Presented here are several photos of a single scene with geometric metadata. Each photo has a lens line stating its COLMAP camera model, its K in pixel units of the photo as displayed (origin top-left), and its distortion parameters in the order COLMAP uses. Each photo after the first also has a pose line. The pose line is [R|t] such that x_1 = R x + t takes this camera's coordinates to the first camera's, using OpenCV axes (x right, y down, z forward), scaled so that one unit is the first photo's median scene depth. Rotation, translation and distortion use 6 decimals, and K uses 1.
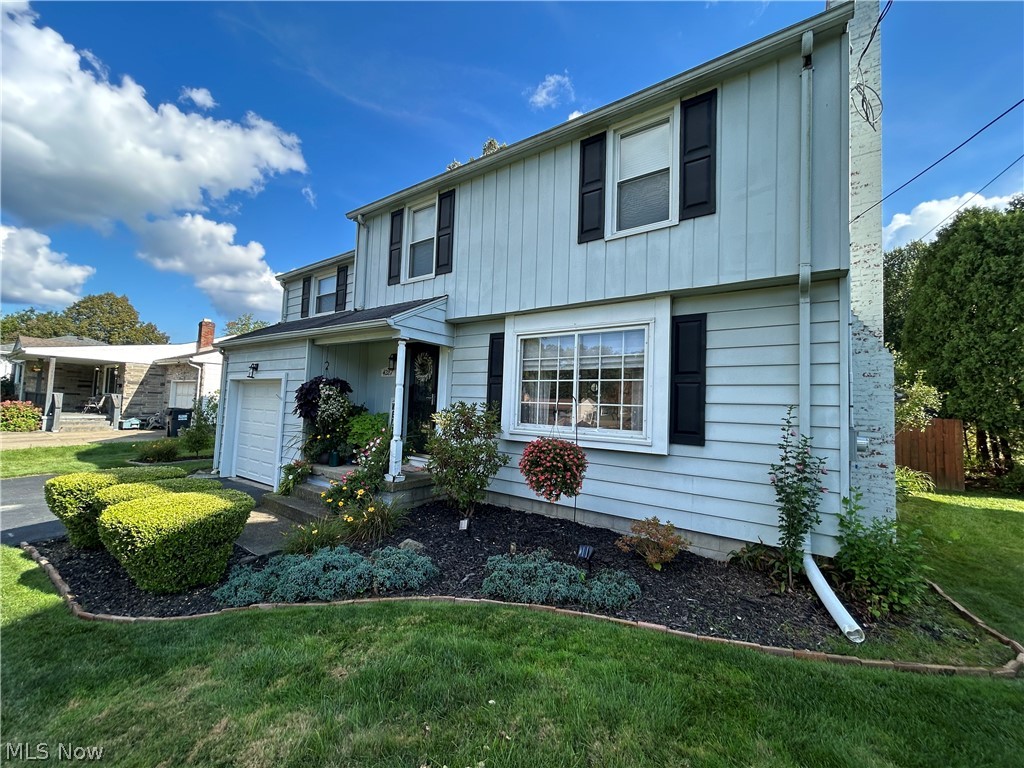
lens RADIAL K [[412.8, 0, 512.1], [0, 412.8, 384.0], [0, 0, 1]] dist [-0.000719, -0.000157]
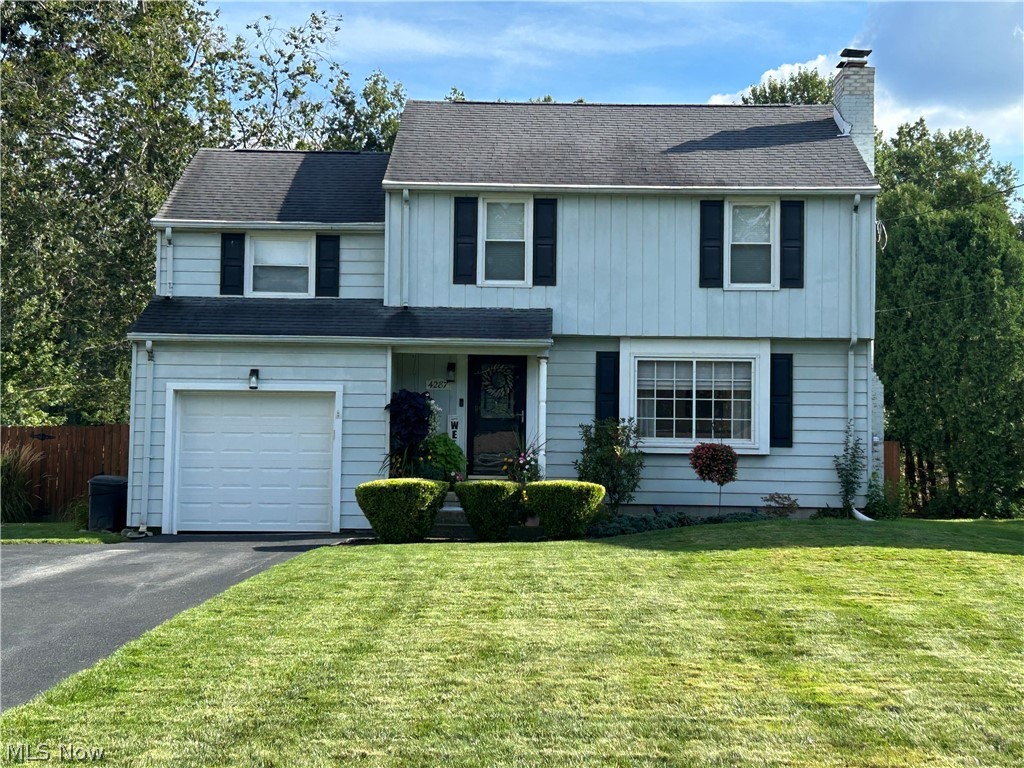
lens RADIAL K [[1526.5, 0, 513.2], [0, 1526.5, 383.8], [0, 0, 1]] dist [0.151274, 0.000000]
pose [[0.816985, 0.013002, 0.576512, -2.689008], [-0.016180, 0.999869, 0.000379, -0.044685], [-0.576432, -0.009638, 0.817088, -2.208940]]
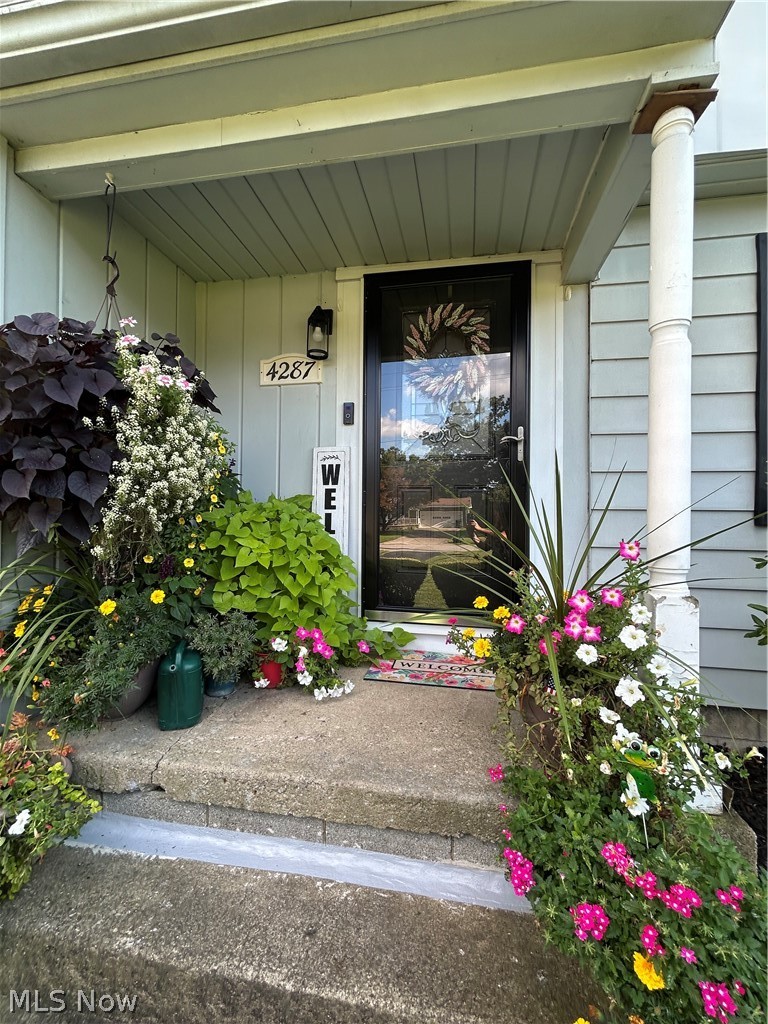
lens RADIAL K [[412.8, 0, 380.0], [0, 412.8, 509.0], [0, 0, 1]] dist [-0.000719, -0.000157]
pose [[0.890918, -0.023261, 0.453568, -0.533443], [-0.009698, 0.997485, 0.070205, 0.079207], [-0.454060, -0.066946, 0.888452, 0.927691]]
